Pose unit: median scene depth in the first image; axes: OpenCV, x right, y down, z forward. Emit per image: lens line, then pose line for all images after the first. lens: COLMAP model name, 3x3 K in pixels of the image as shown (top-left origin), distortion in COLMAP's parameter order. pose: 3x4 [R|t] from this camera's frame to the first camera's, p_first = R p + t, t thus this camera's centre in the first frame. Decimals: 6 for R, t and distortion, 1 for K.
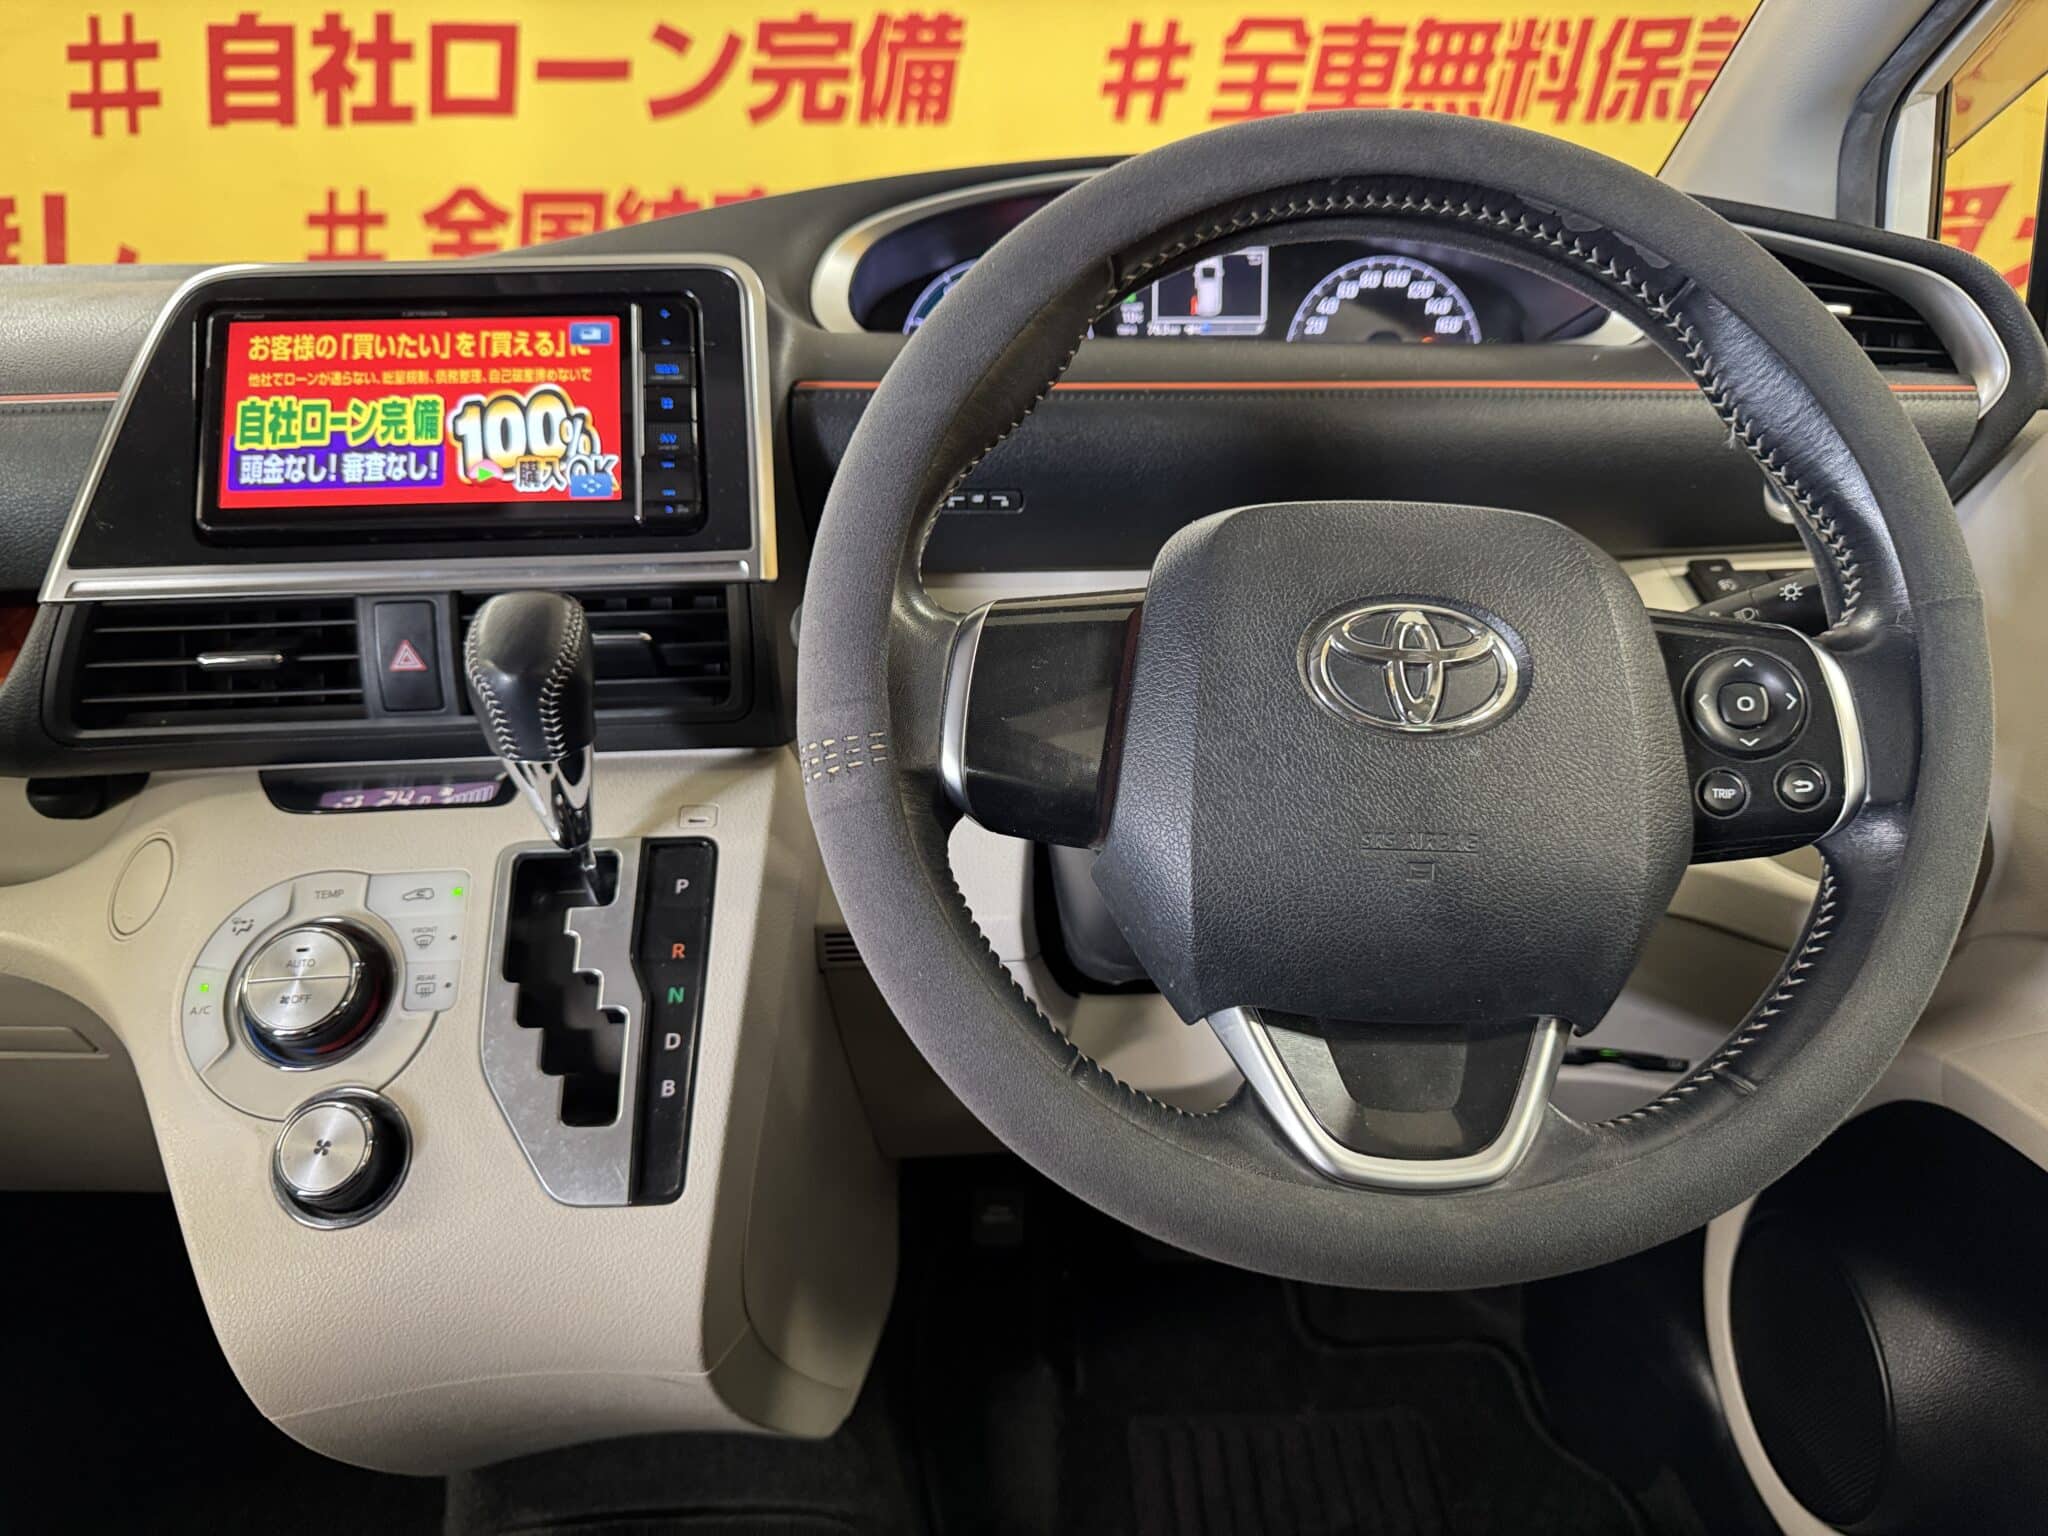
lens RADIAL K [[1467.7, 0, 1024.0], [0, 1467.7, 768.0], [0, 0, 1]] dist [-0.015327, 0.004050]
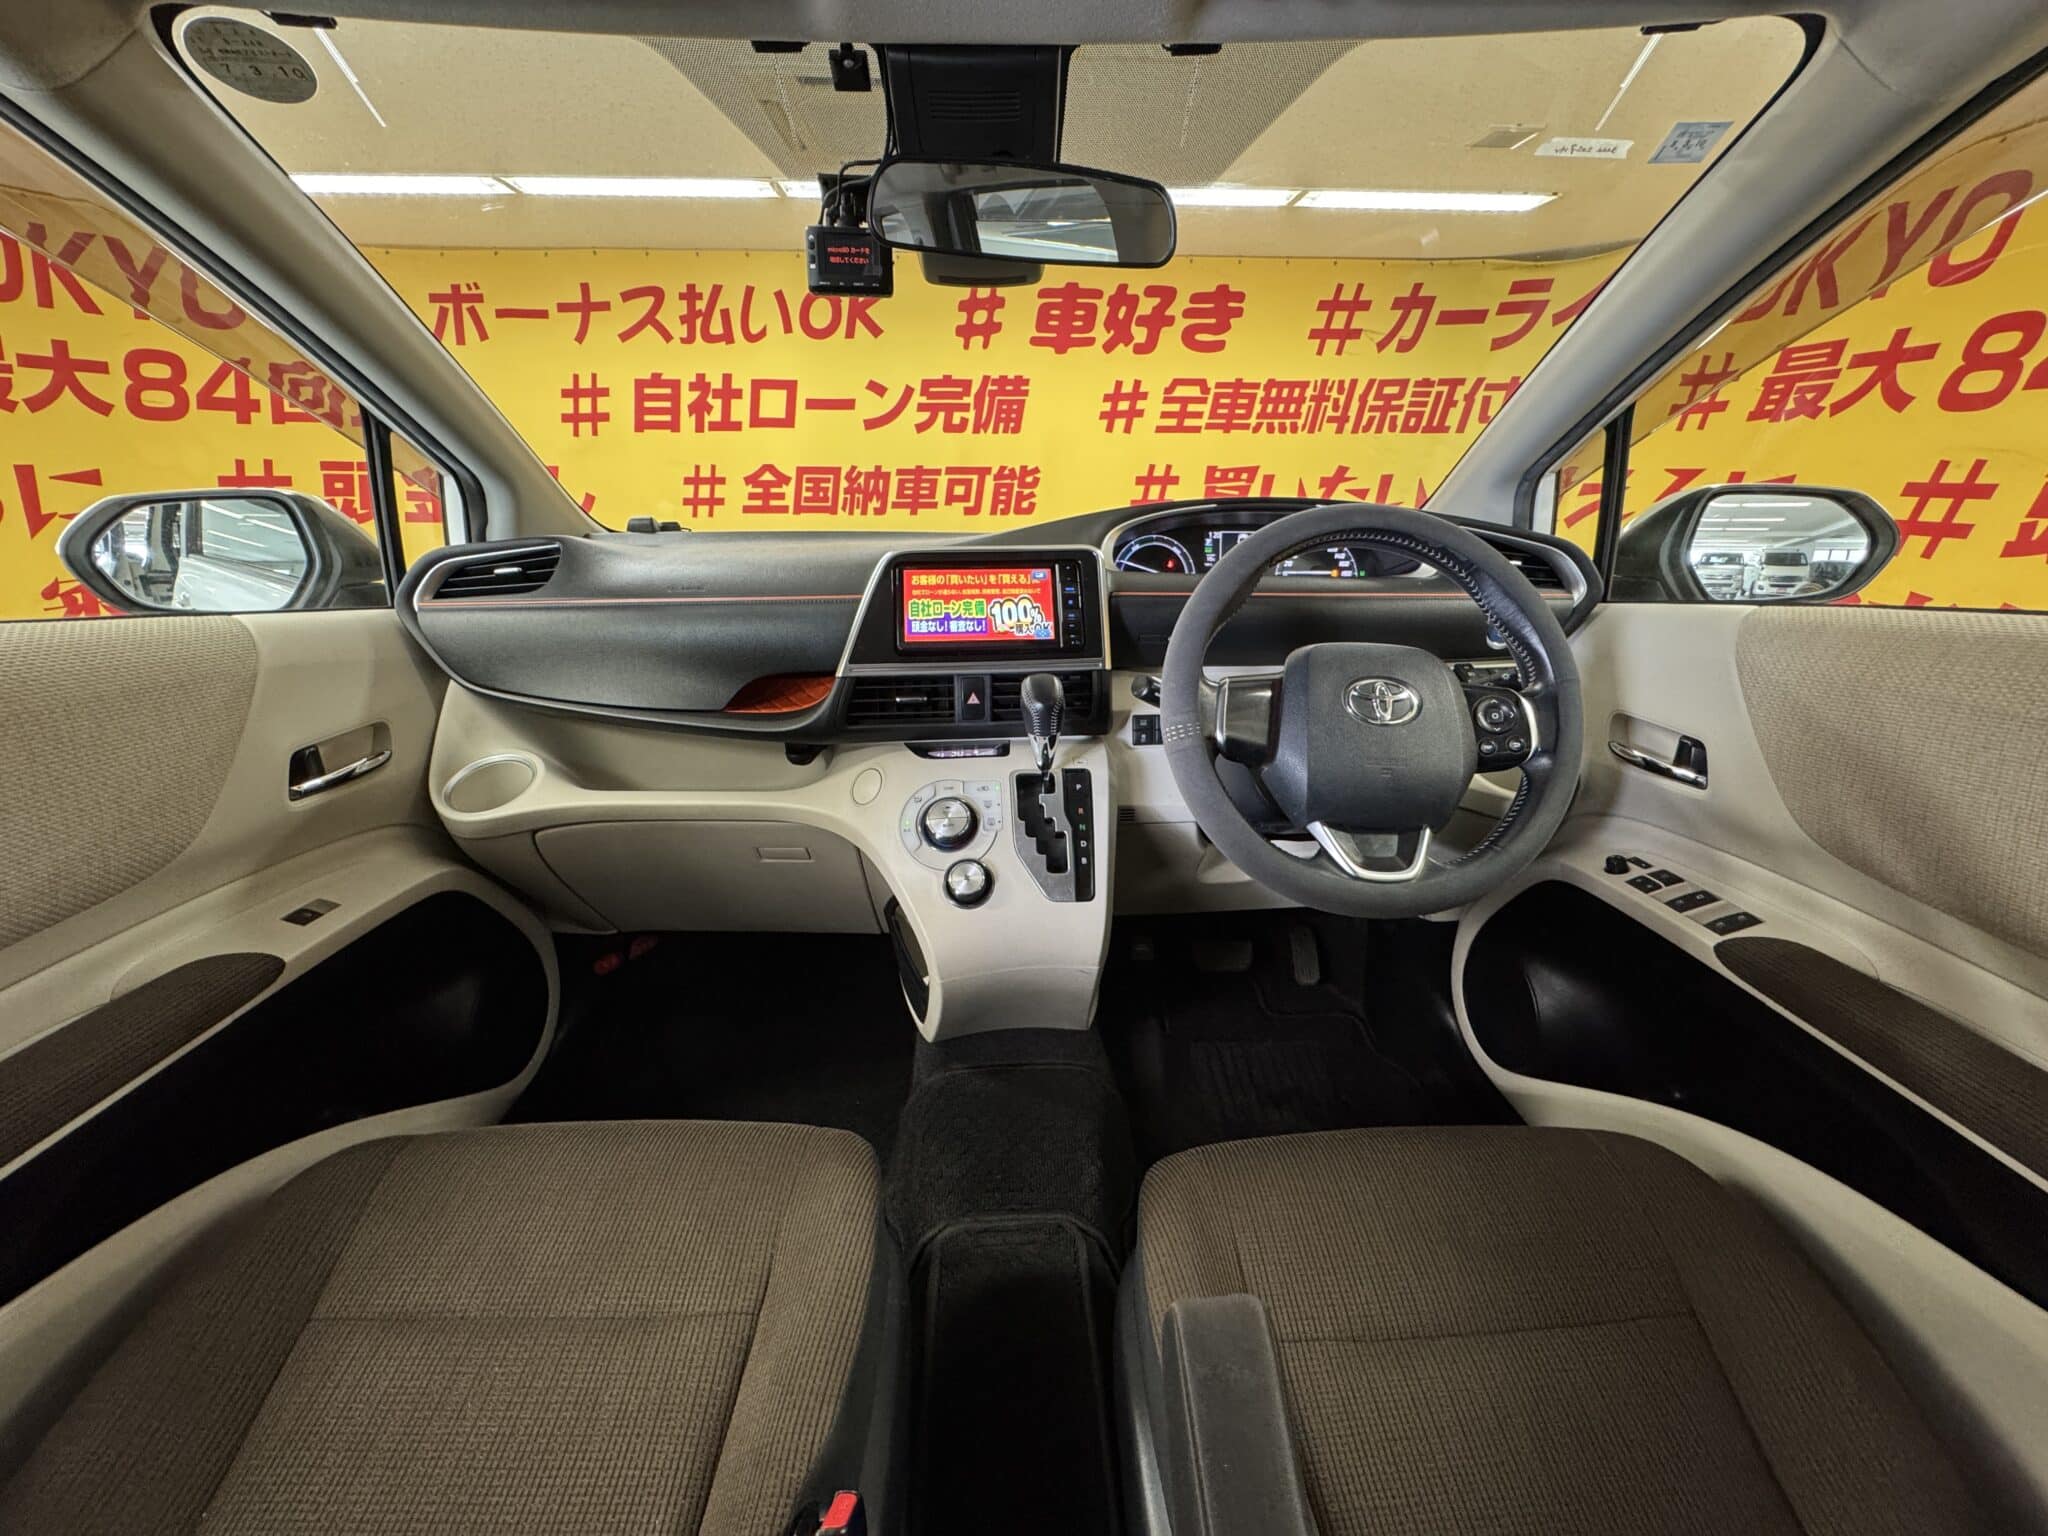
lens RADIAL K [[813.5, 0, 1024.0], [0, 813.5, 768.0], [0, 0, 1]] dist [0.000566, 0.000000]
pose [[0.999987, 0.004987, 0.000837, -0.287632], [-0.004979, 0.999941, -0.009680, 0.053014], [-0.000885, 0.009676, 0.999953, -0.390912]]
